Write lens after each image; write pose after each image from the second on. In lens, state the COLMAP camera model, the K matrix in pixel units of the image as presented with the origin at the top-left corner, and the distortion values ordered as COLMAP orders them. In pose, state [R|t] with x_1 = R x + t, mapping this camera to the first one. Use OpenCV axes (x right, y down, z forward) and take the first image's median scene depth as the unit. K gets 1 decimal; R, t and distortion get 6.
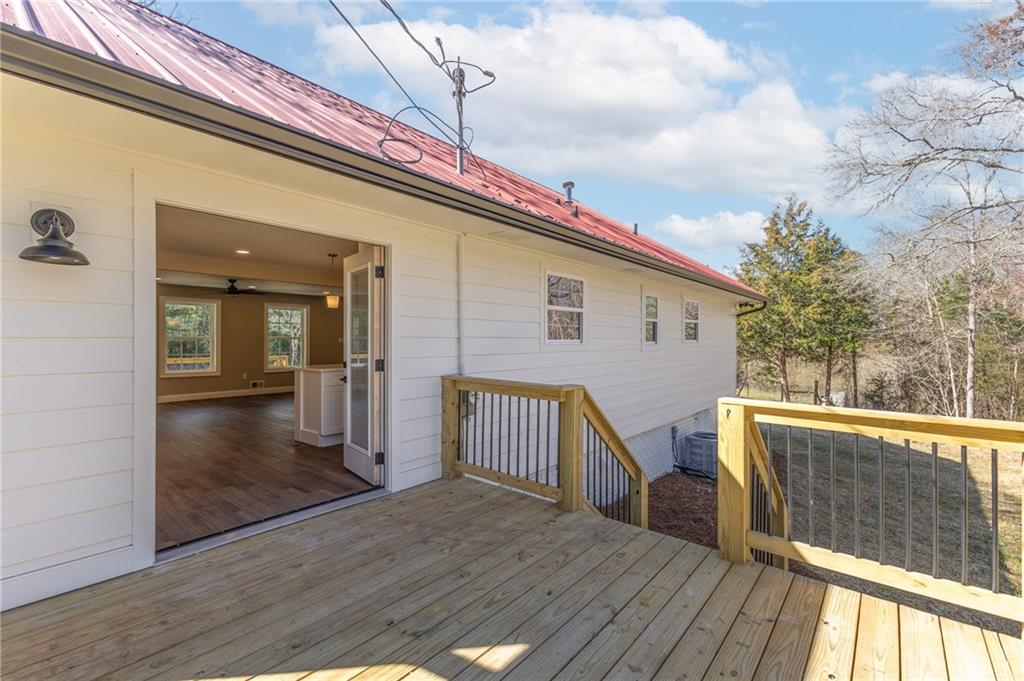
lens RADIAL K [[449.9, 0, 512.7], [0, 449.9, 335.8], [0, 0, 1]] dist [-0.000971, -0.000528]
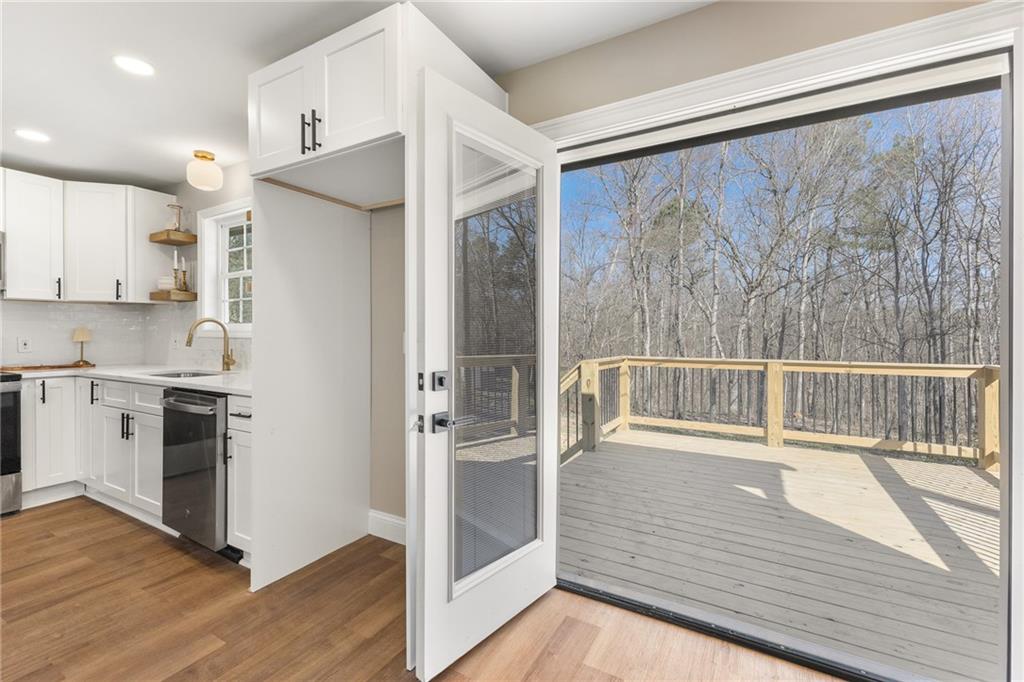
lens RADIAL K [[449.9, 0, 512.7], [0, 449.9, 336.3], [0, 0, 1]] dist [-0.000971, -0.000528]
pose [[-0.186467, -0.012125, 0.982386, -0.794426], [-0.009847, 0.999897, 0.010472, 0.021220], [-0.982412, -0.007720, -0.186567, 1.099013]]
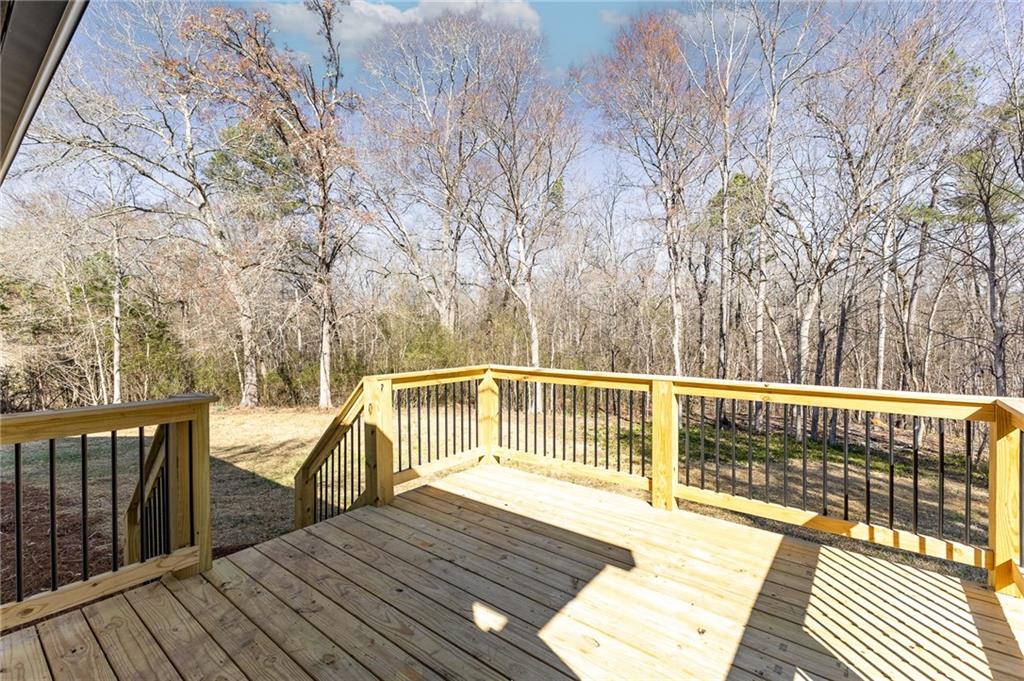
lens RADIAL K [[449.9, 0, 512.7], [0, 449.9, 335.8], [0, 0, 1]] dist [-0.000971, -0.000528]
pose [[-0.039139, -0.026664, 0.998878, -0.510565], [-0.002037, 0.999644, 0.026605, -0.003055], [-0.999232, -0.000994, -0.039179, 0.457357]]
